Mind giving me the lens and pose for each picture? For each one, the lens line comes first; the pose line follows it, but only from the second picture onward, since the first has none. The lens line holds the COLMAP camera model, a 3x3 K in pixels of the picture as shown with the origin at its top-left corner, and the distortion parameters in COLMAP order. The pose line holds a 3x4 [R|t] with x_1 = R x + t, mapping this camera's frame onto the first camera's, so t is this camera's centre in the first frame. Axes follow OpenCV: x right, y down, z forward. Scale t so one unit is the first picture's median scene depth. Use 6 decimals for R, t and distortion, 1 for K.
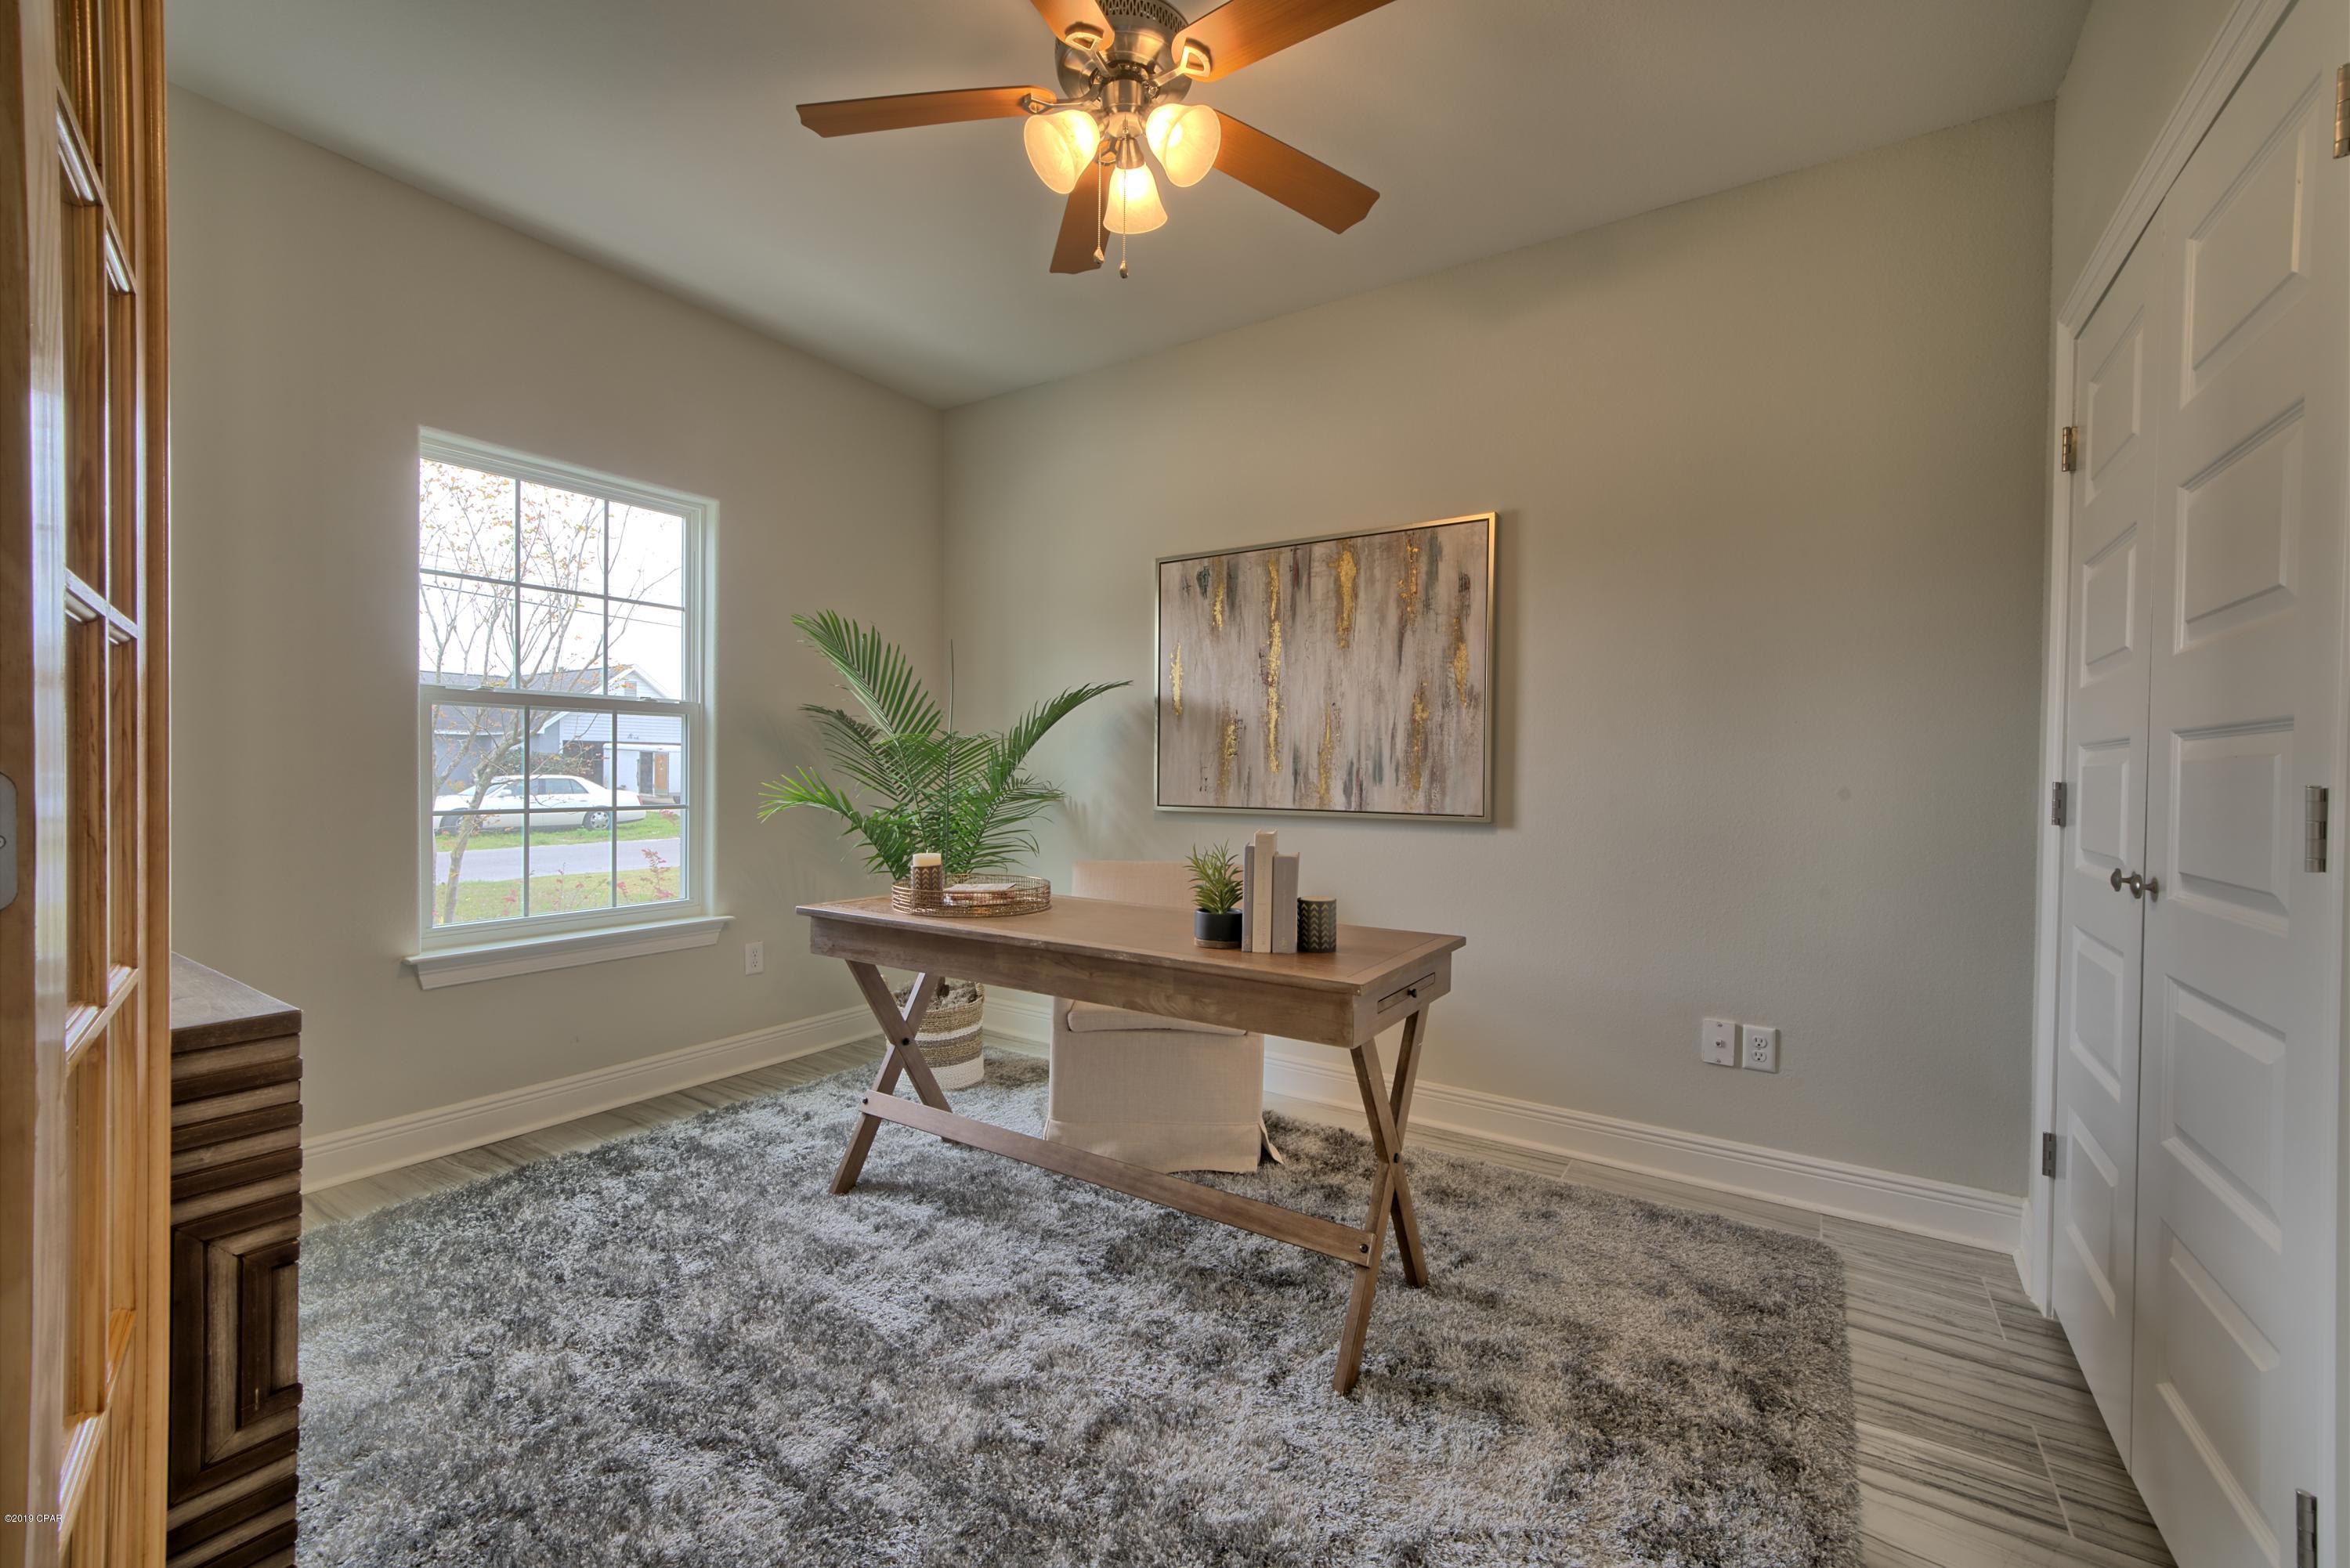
lens RADIAL K [[949.4, 0, 1173.9], [0, 949.4, 781.0], [0, 0, 1]] dist [-0.001132, -0.000315]
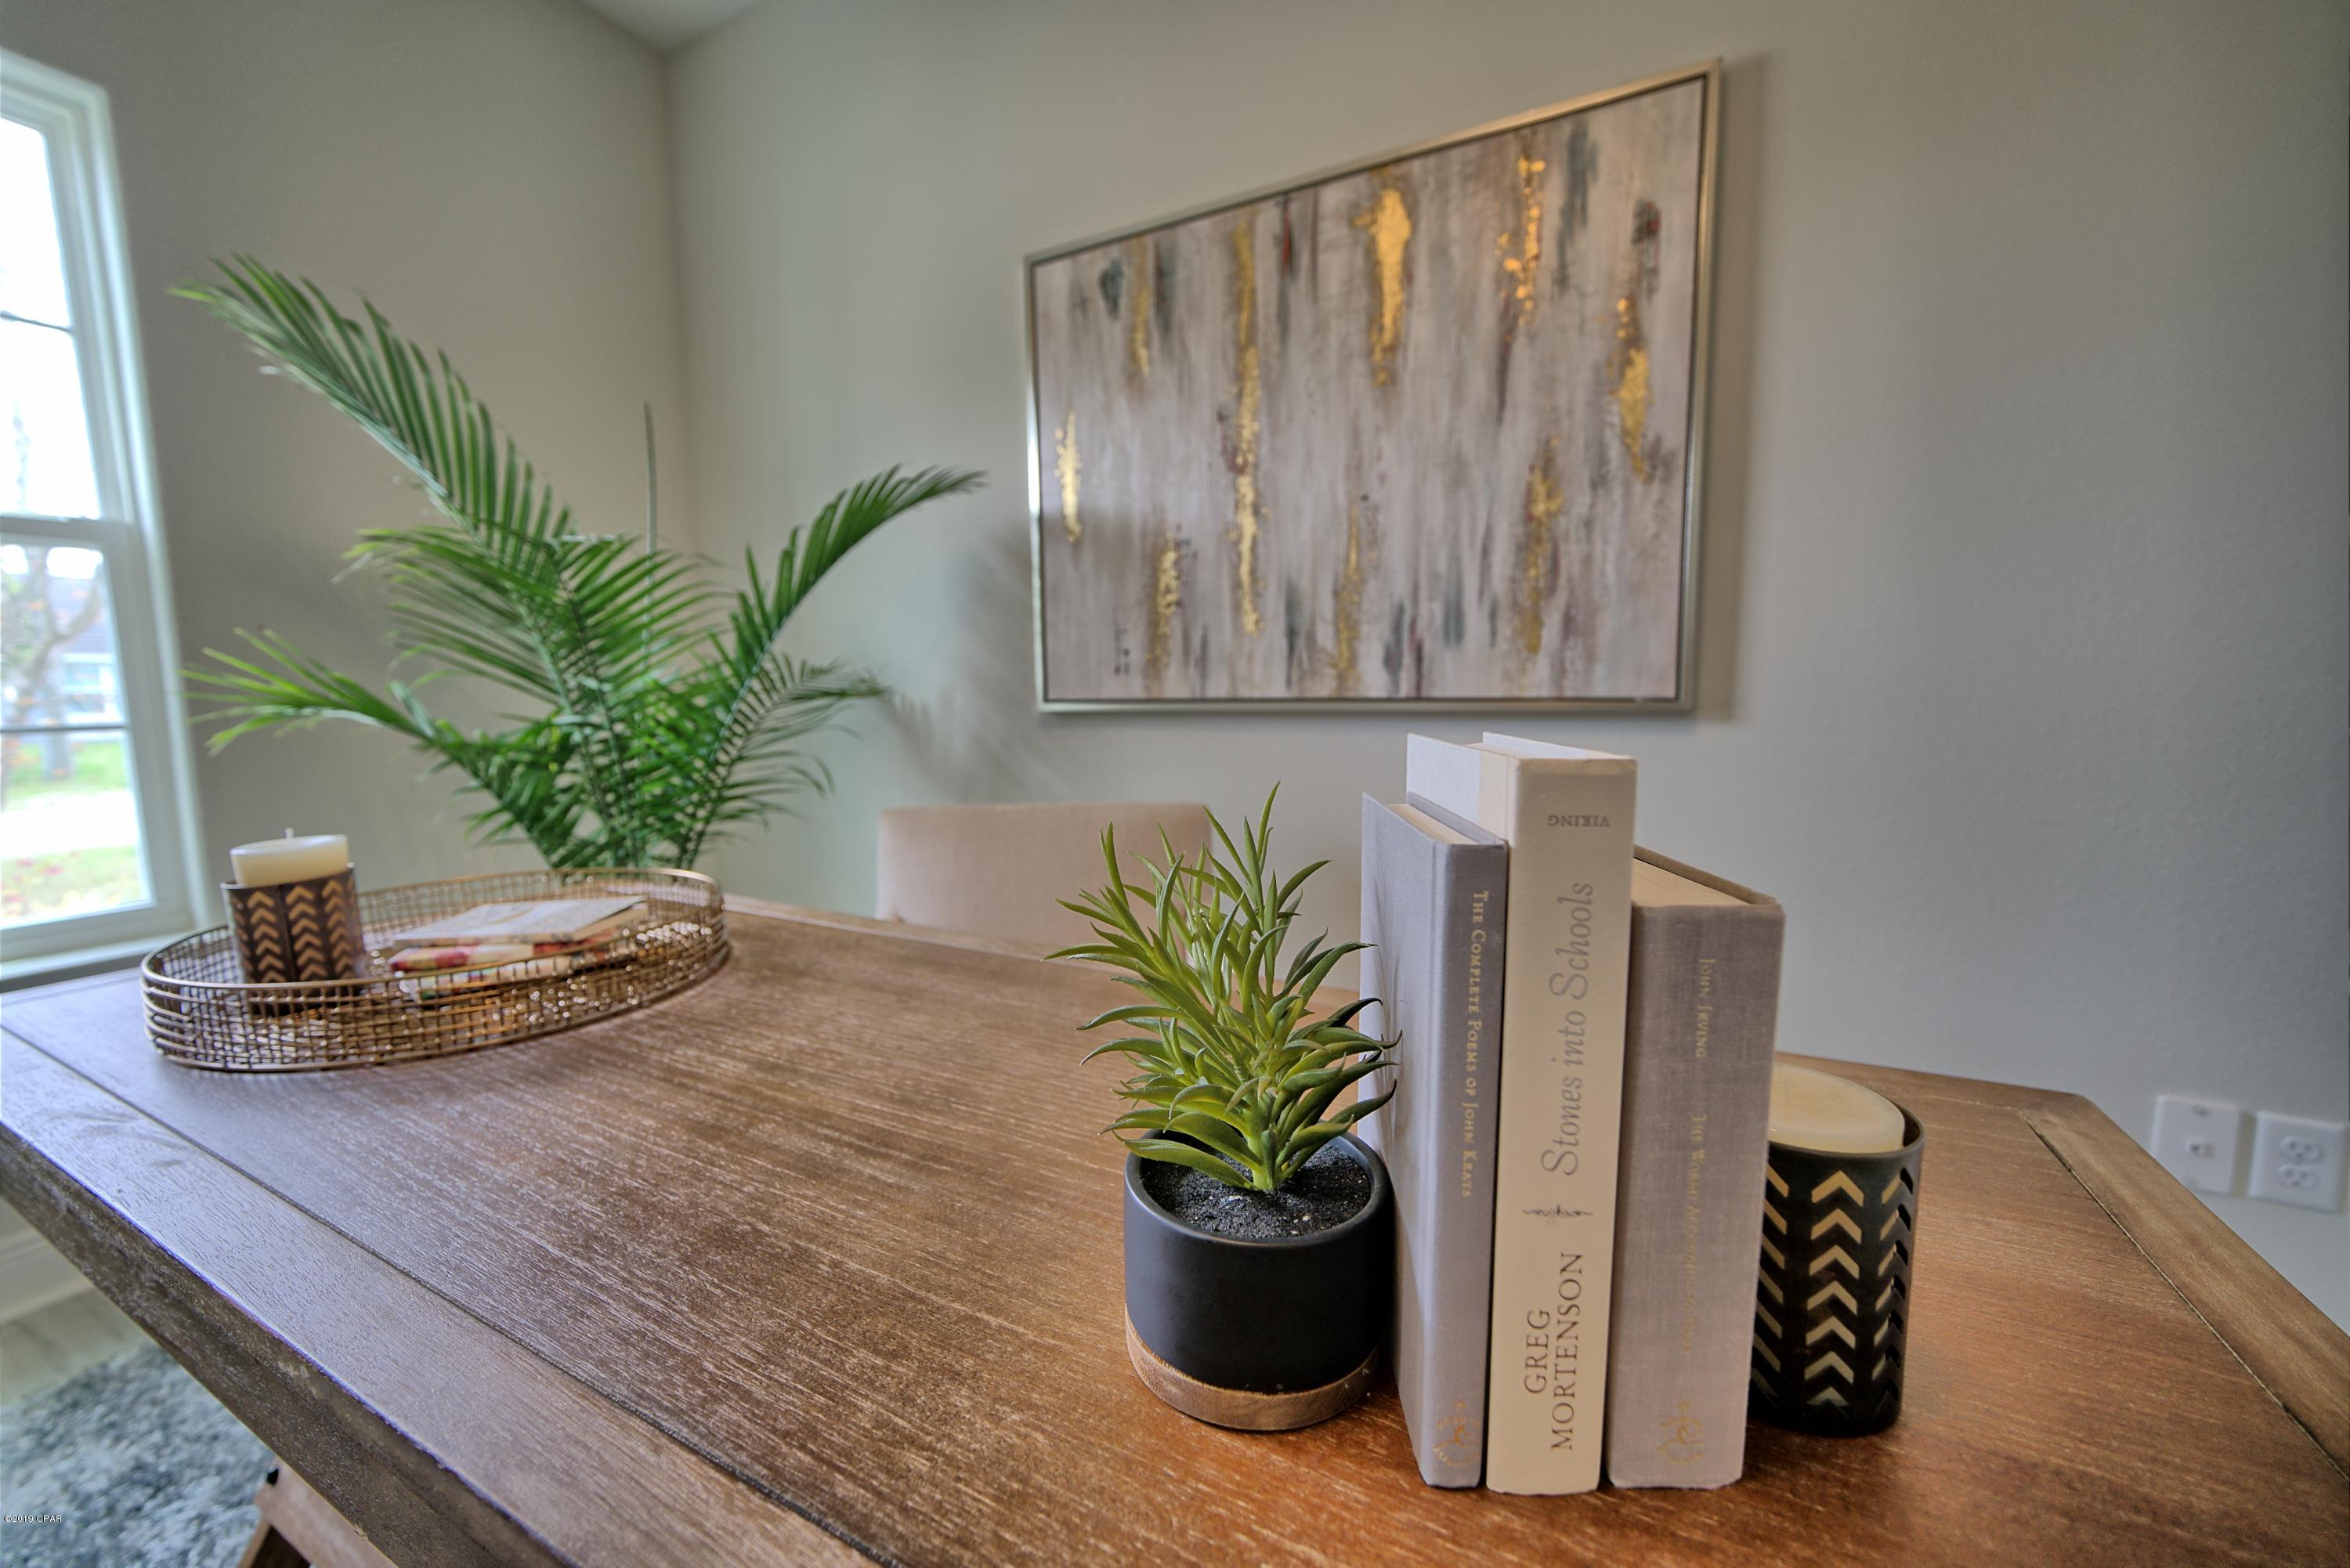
lens RADIAL K [[898.2, 0, 1155.4], [0, 898.2, 783.5], [0, 0, 1]] dist [-0.009137, -0.000184]
pose [[0.996746, -0.033130, 0.073484, 0.009735], [0.025684, 0.994651, 0.100052, 0.024808], [-0.076406, -0.097839, 0.992265, 0.500175]]
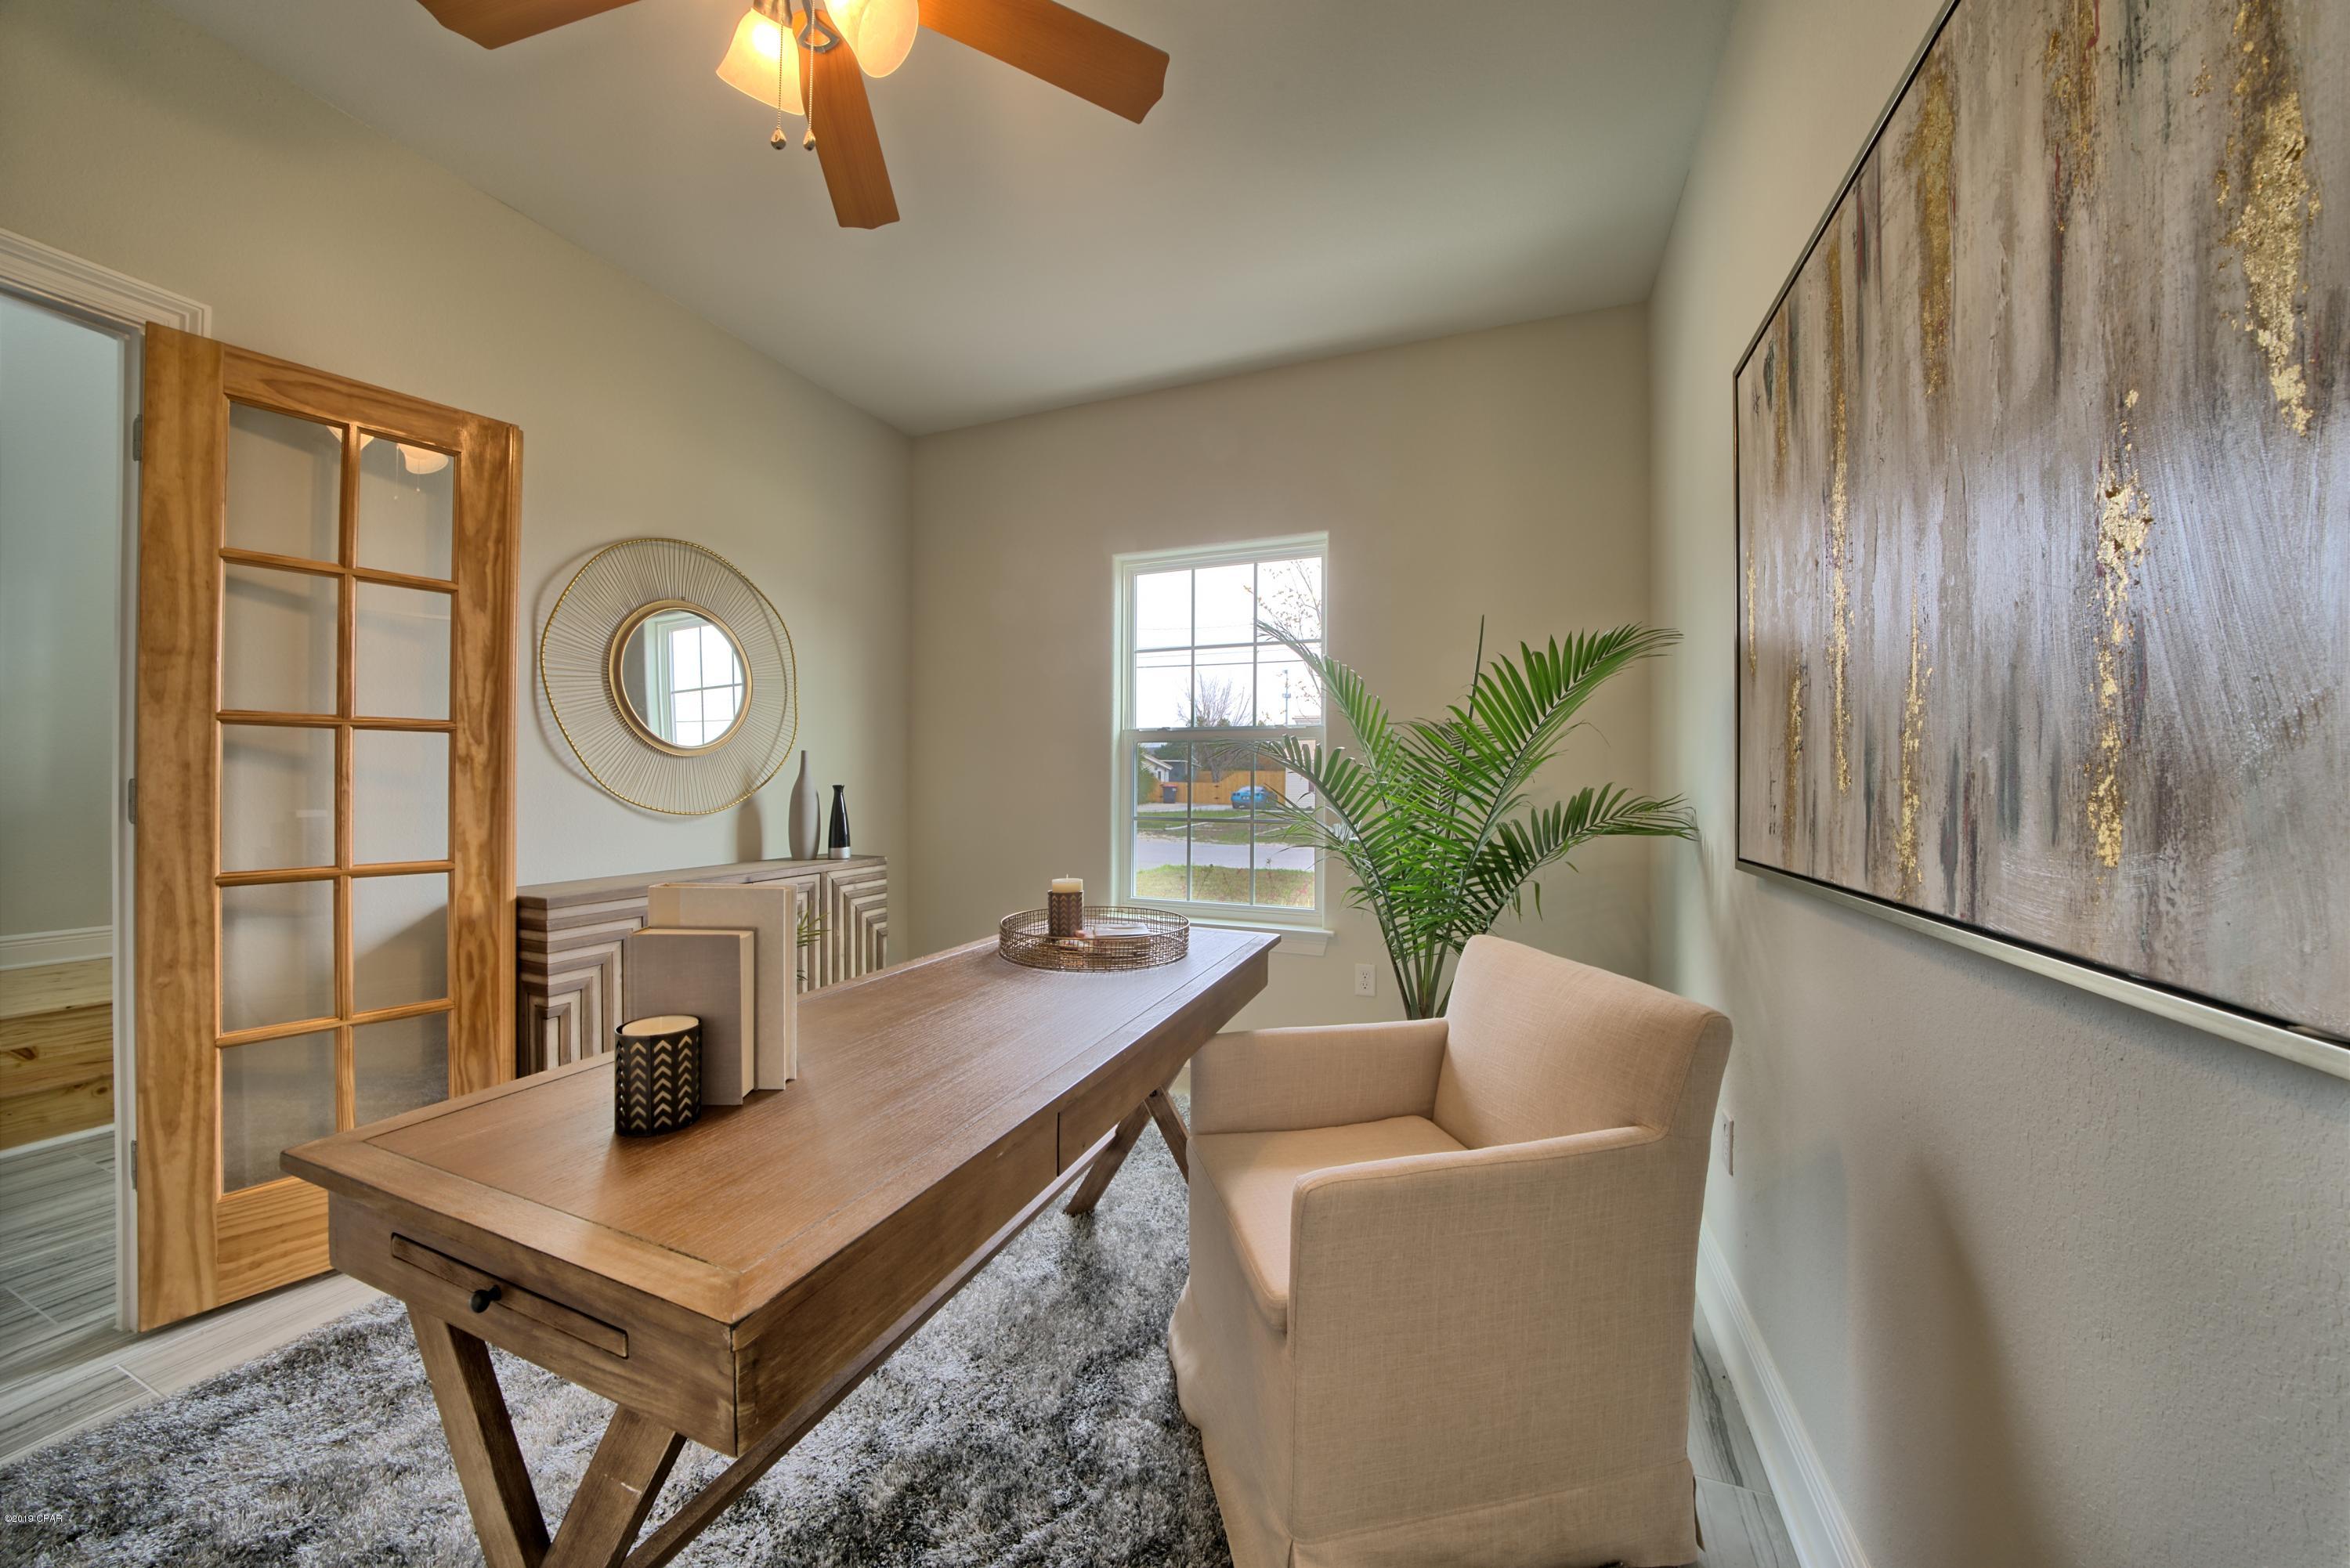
lens RADIAL K [[813.6, 0, 1186.9], [0, 813.6, 780.5], [0, 0, 1]] dist [-0.026266, 0.002869]
pose [[0.196403, -0.011895, -0.980451, 0.384429], [-0.016580, 0.999743, -0.015450, -0.004515], [0.980383, 0.019290, 0.196155, 0.712991]]
